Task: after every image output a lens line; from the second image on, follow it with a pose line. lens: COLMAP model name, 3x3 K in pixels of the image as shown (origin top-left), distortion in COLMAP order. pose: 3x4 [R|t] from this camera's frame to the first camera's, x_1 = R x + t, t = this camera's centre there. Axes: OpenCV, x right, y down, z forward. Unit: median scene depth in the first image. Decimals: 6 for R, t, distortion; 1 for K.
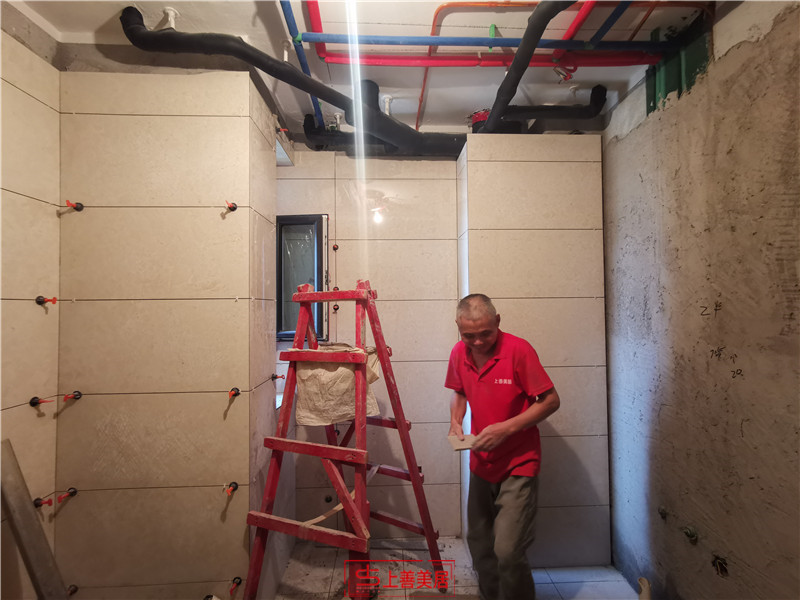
lens RADIAL K [[369.6, 0, 400.4], [0, 369.6, 298.6], [0, 0, 1]] dist [-0.018478, 0.014650]
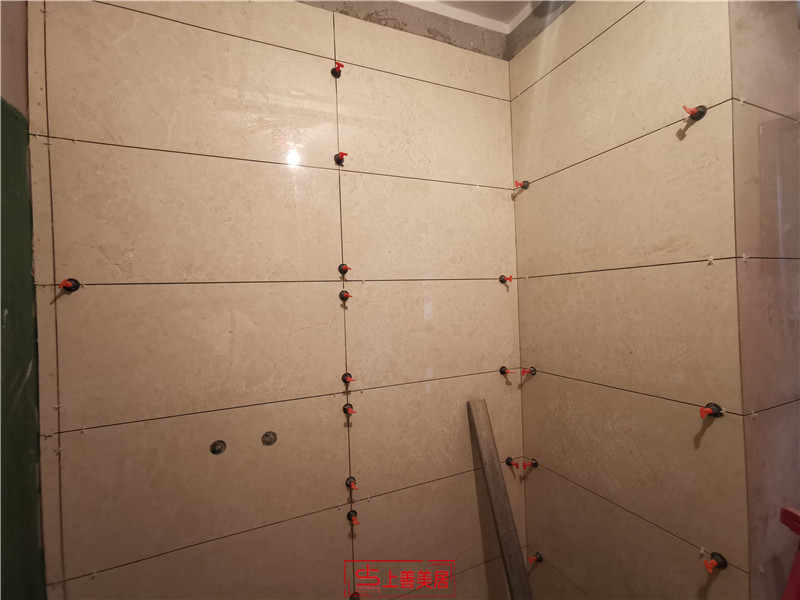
lens RADIAL K [[369.6, 0, 400.4], [0, 369.6, 298.6], [0, 0, 1]] dist [-0.018478, 0.014650]
pose [[0.369354, -0.005246, -0.929274, -0.067243], [0.062342, 0.997871, 0.019145, 0.021170], [0.927195, -0.065004, 0.368895, 0.295648]]
